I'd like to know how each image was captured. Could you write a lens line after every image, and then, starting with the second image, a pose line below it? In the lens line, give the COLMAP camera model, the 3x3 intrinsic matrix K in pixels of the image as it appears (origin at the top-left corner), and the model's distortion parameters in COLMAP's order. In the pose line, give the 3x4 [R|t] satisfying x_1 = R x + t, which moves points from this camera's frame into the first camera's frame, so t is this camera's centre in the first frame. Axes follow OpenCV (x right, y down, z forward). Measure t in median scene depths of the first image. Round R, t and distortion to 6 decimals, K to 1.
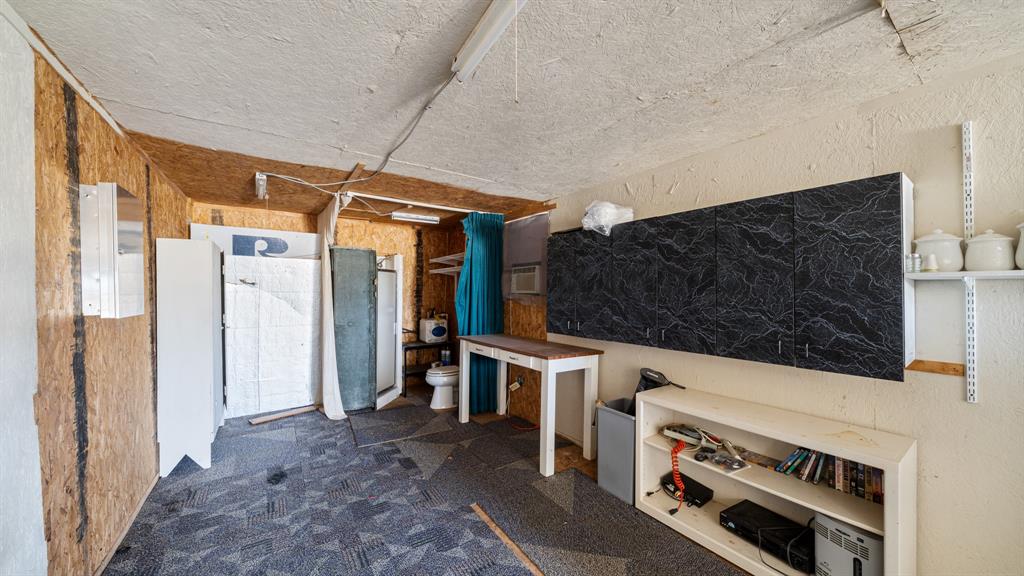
lens RADIAL K [[359.0, 0, 512.0], [0, 359.0, 288.0], [0, 0, 1]] dist [-0.006415, -0.000071]
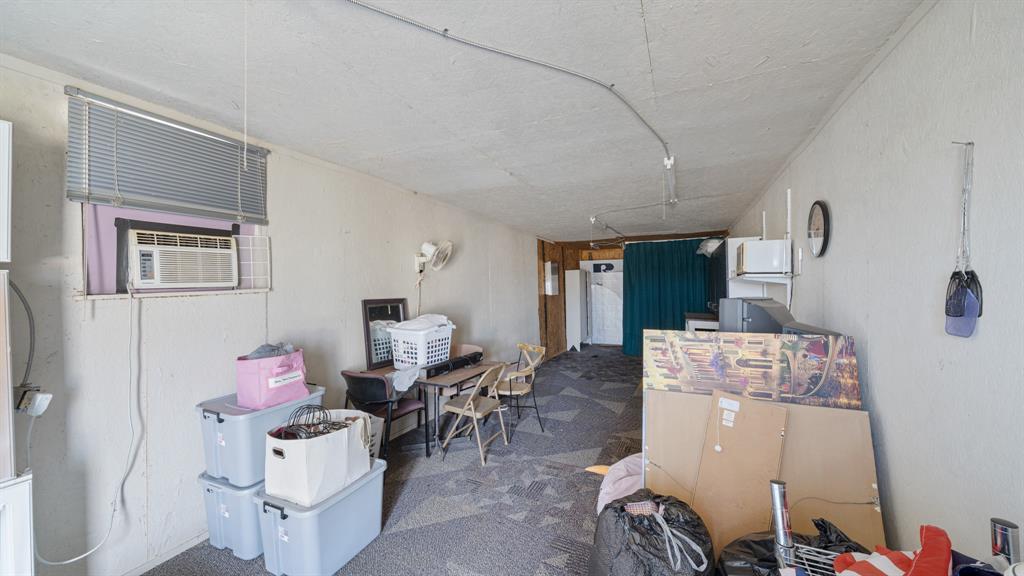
lens RADIAL K [[359.0, 0, 512.0], [0, 359.0, 288.0], [0, 0, 1]] dist [-0.006415, -0.000071]
pose [[0.506860, -0.013950, -0.861915, 1.530892], [0.023968, 0.999711, -0.002085, -0.000327], [0.861695, -0.019602, 0.507048, -1.019219]]
